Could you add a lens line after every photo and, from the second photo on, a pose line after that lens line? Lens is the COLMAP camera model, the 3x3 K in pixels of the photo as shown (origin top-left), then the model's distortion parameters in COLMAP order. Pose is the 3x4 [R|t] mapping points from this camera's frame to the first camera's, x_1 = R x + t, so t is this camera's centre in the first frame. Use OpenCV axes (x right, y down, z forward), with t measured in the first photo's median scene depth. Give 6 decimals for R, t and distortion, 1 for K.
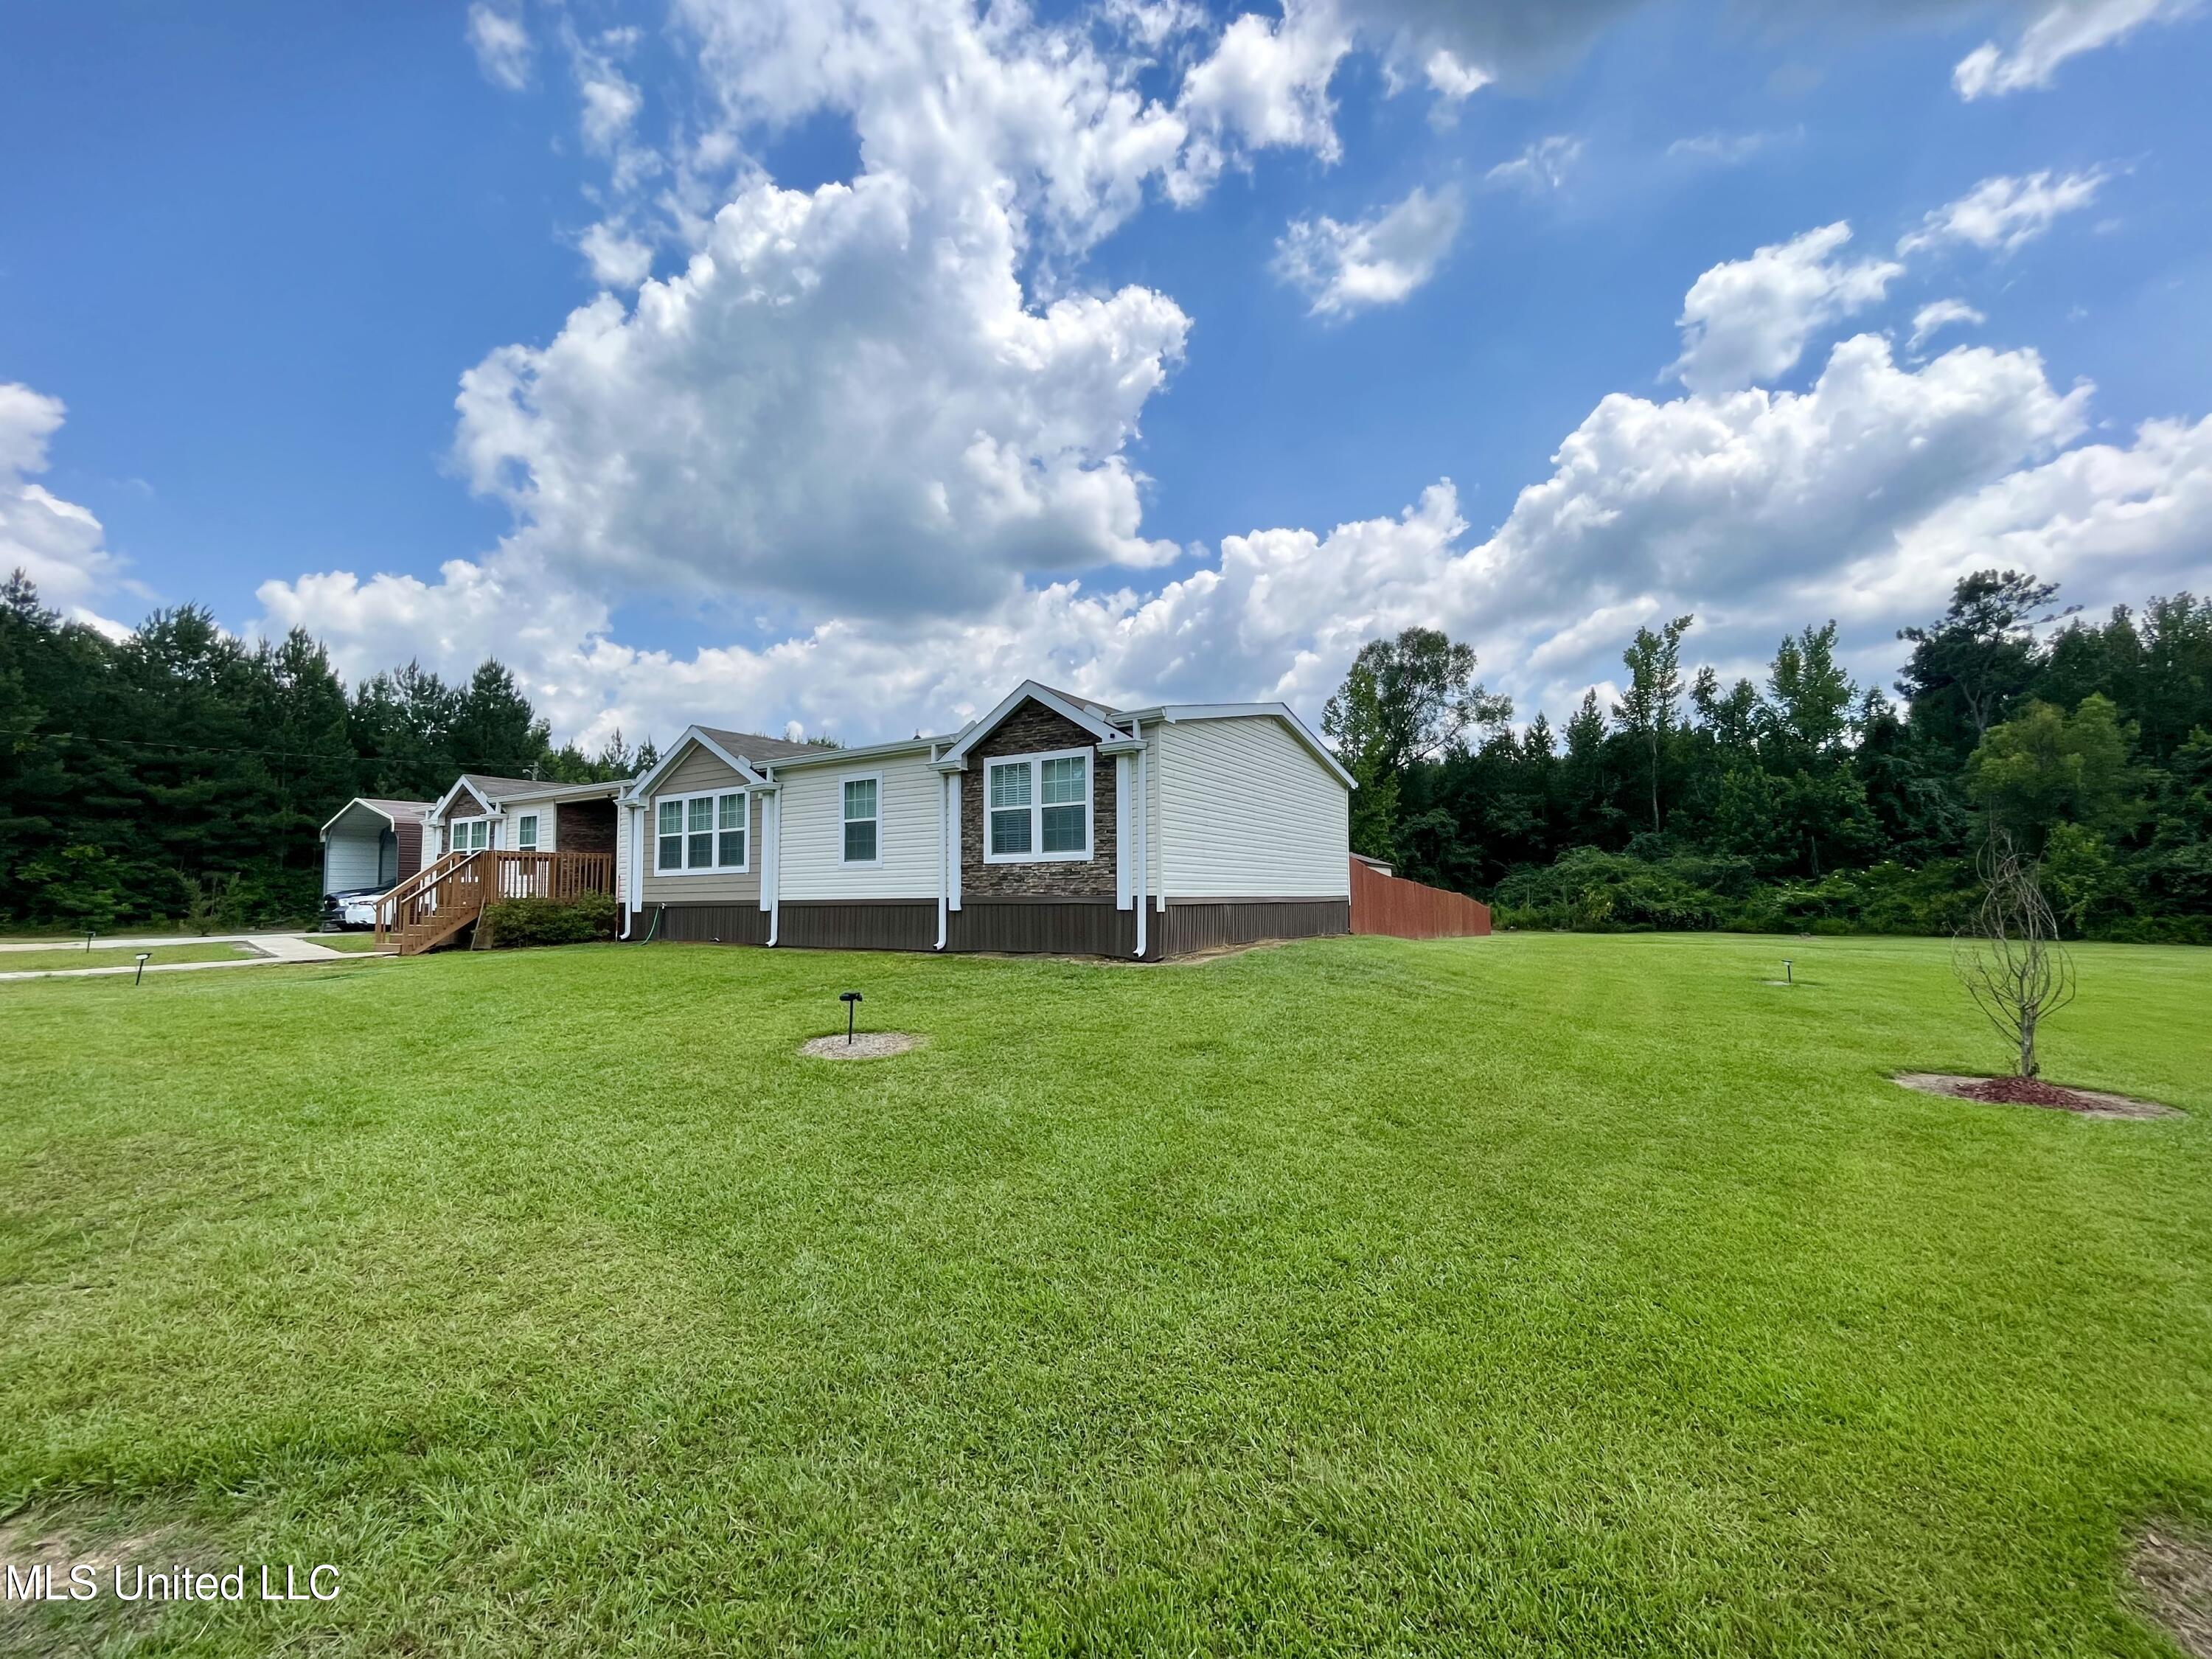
lens RADIAL K [[900.7, 0, 1092.7], [0, 900.7, 824.6], [0, 0, 1]] dist [-0.001427, 0.000985]
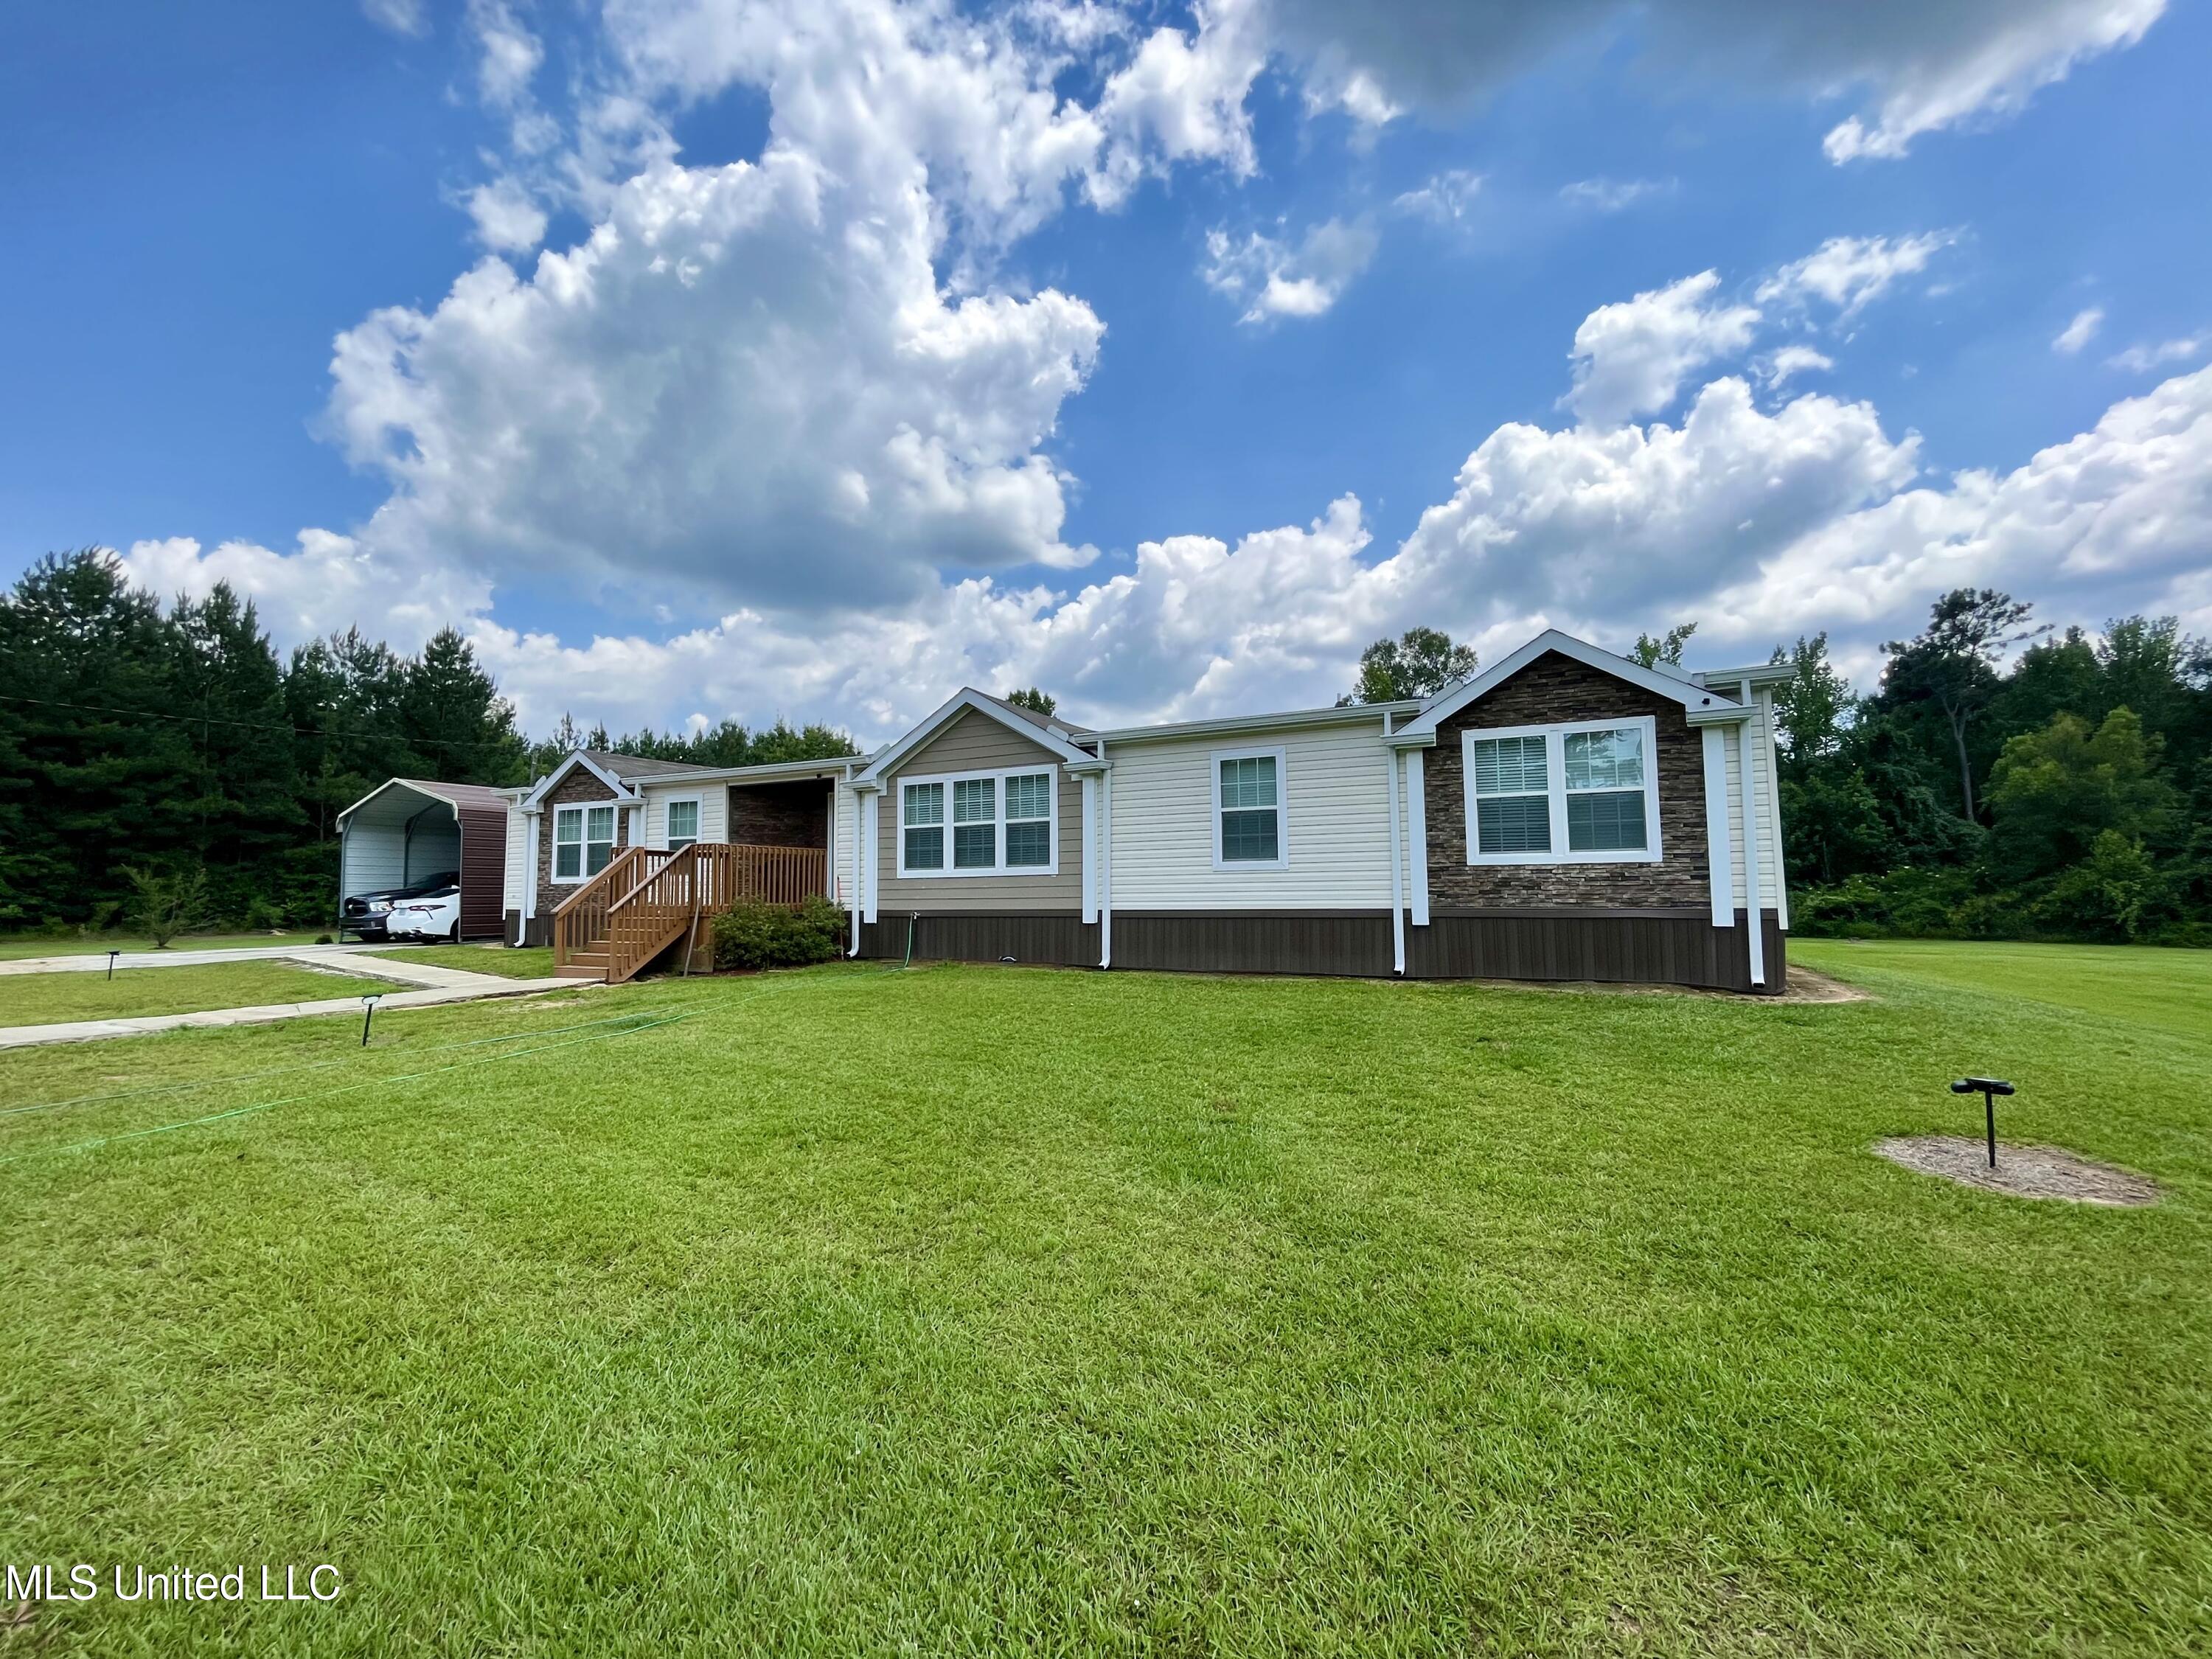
lens RADIAL K [[900.7, 0, 1094.3], [0, 900.7, 823.2], [0, 0, 1]] dist [-0.001427, 0.000985]
pose [[0.995428, 0.010657, 0.094919, -0.162454], [-0.010509, 0.999943, -0.002064, 0.003725], [-0.094936, 0.001057, 0.995483, 0.080339]]
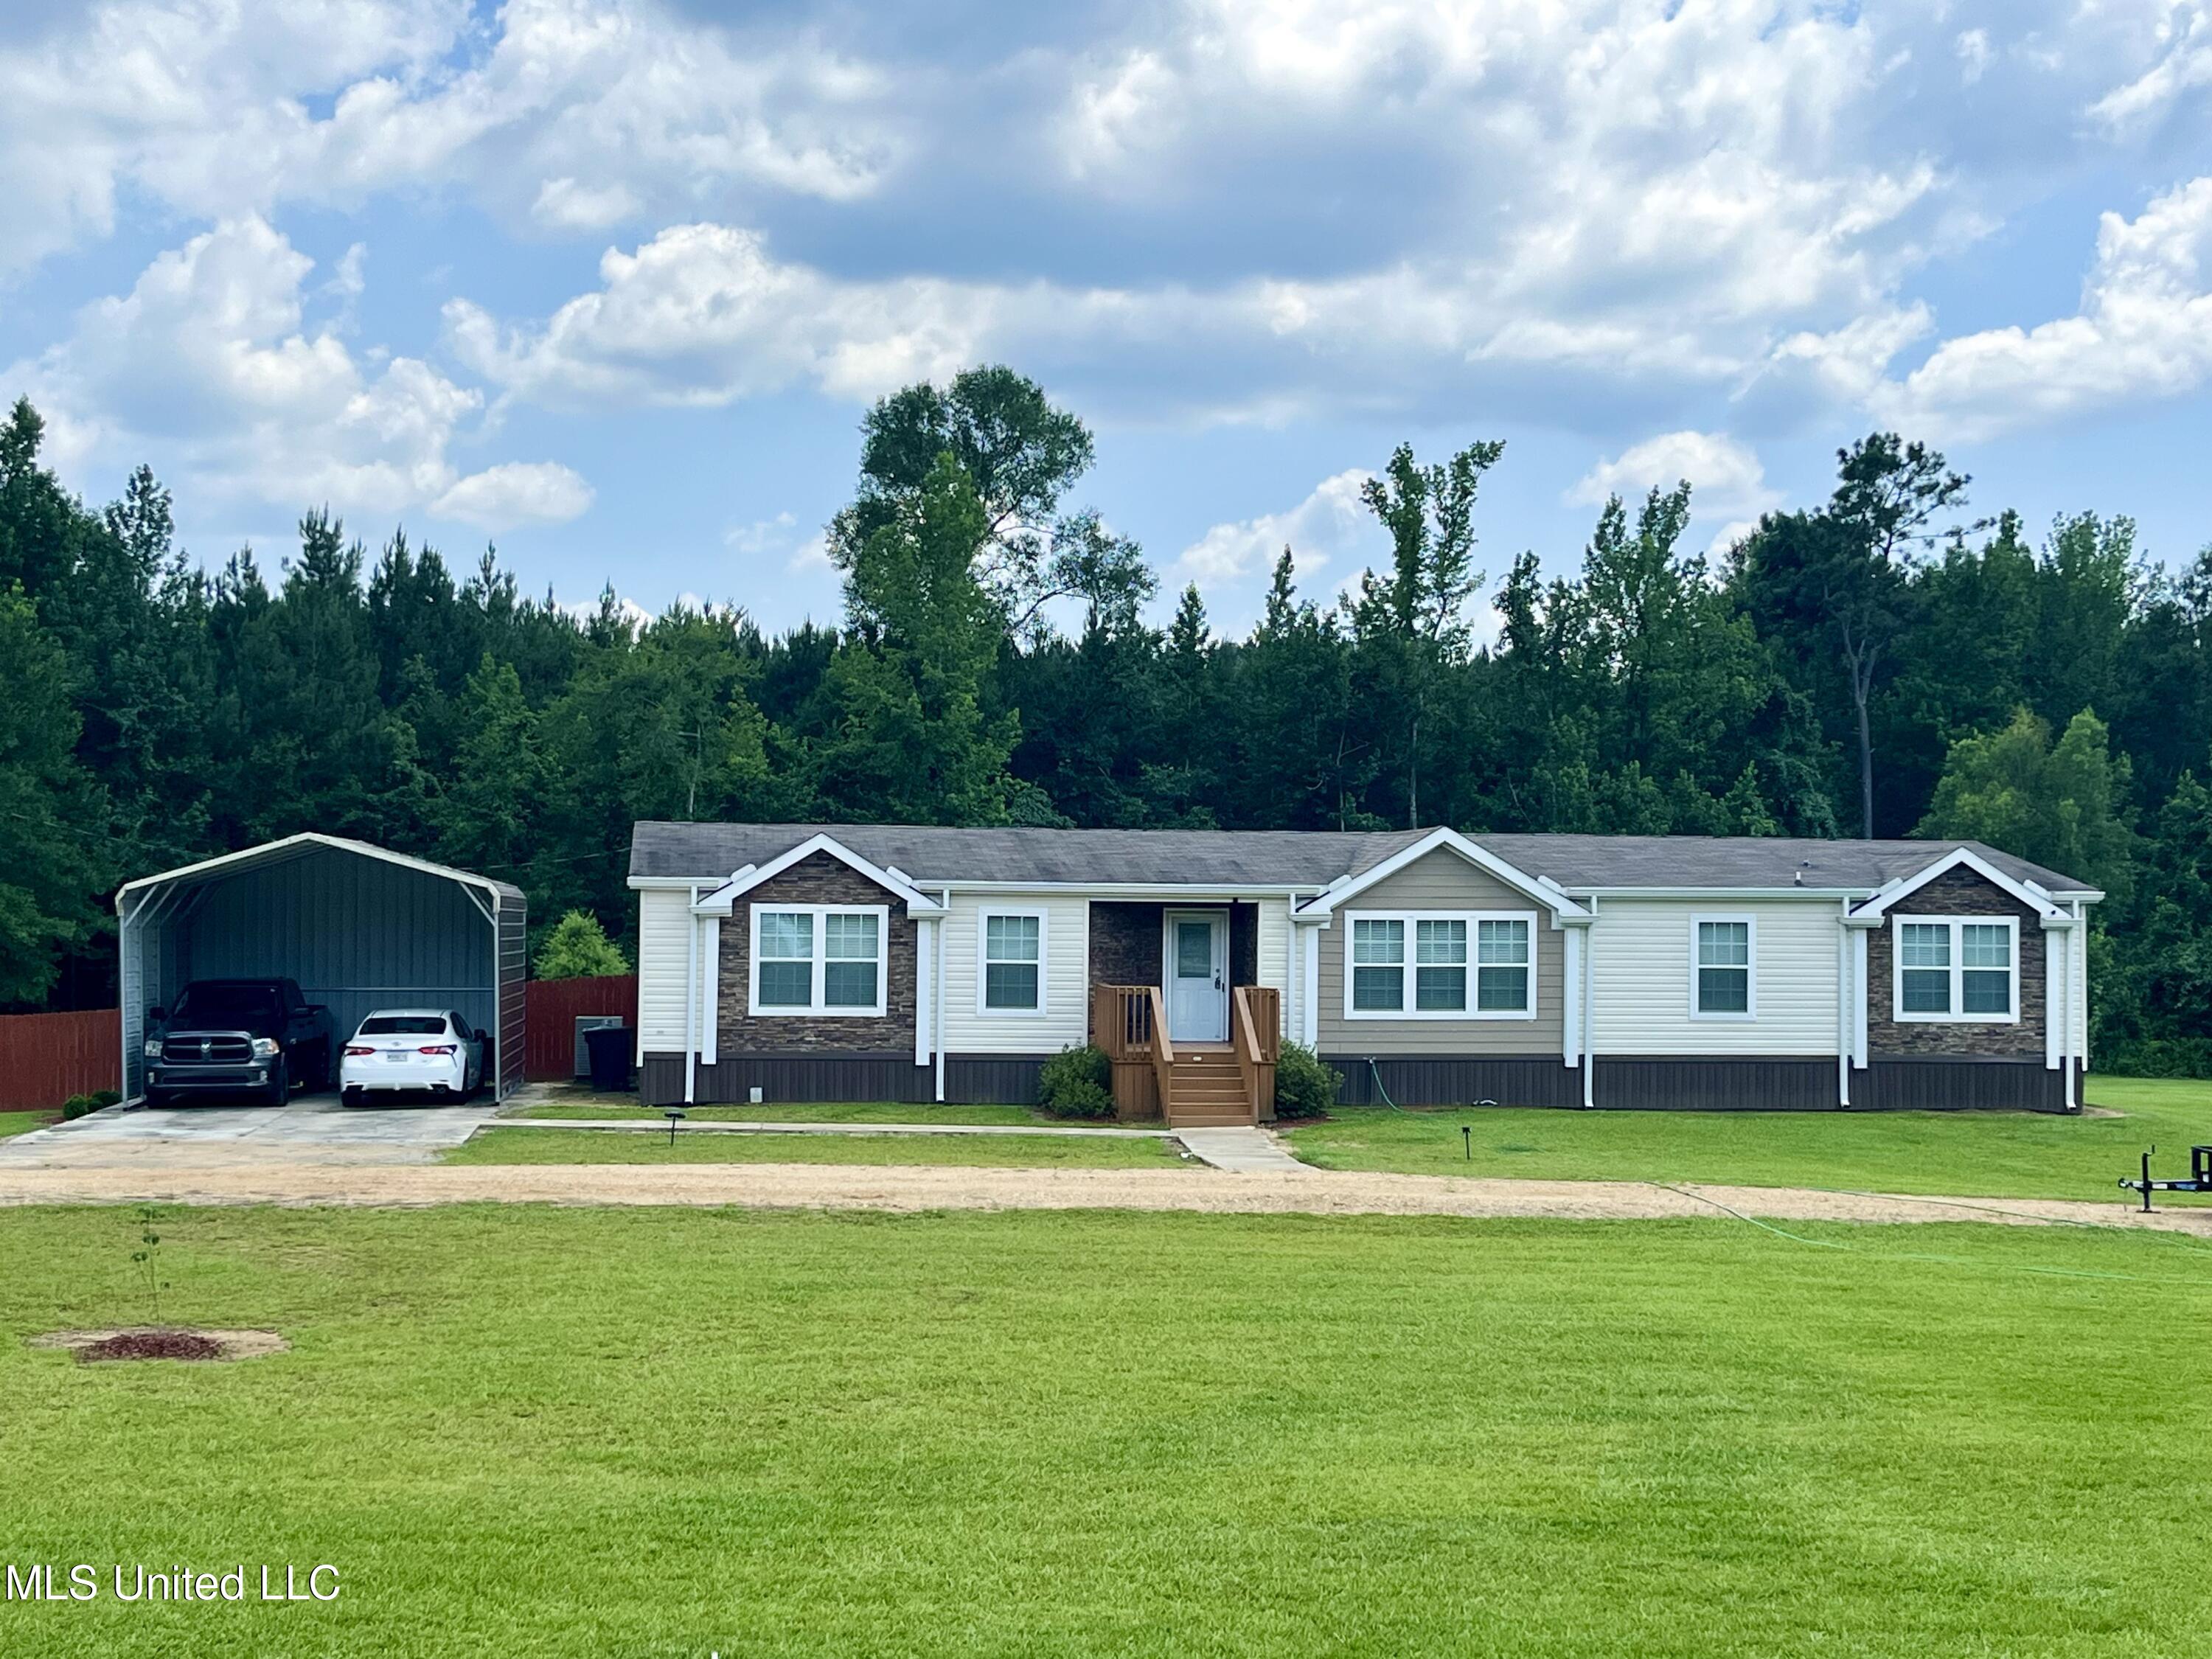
lens RADIAL K [[3061.3, 0, 1114.2], [0, 3061.3, 830.9], [0, 0, 1]] dist [0.099525, 0.000000]
pose [[0.772368, 0.037263, 0.634081, -0.930522], [-0.066871, 0.997500, 0.022835, -0.058878], [-0.631645, -0.060039, 0.772929, -0.339454]]
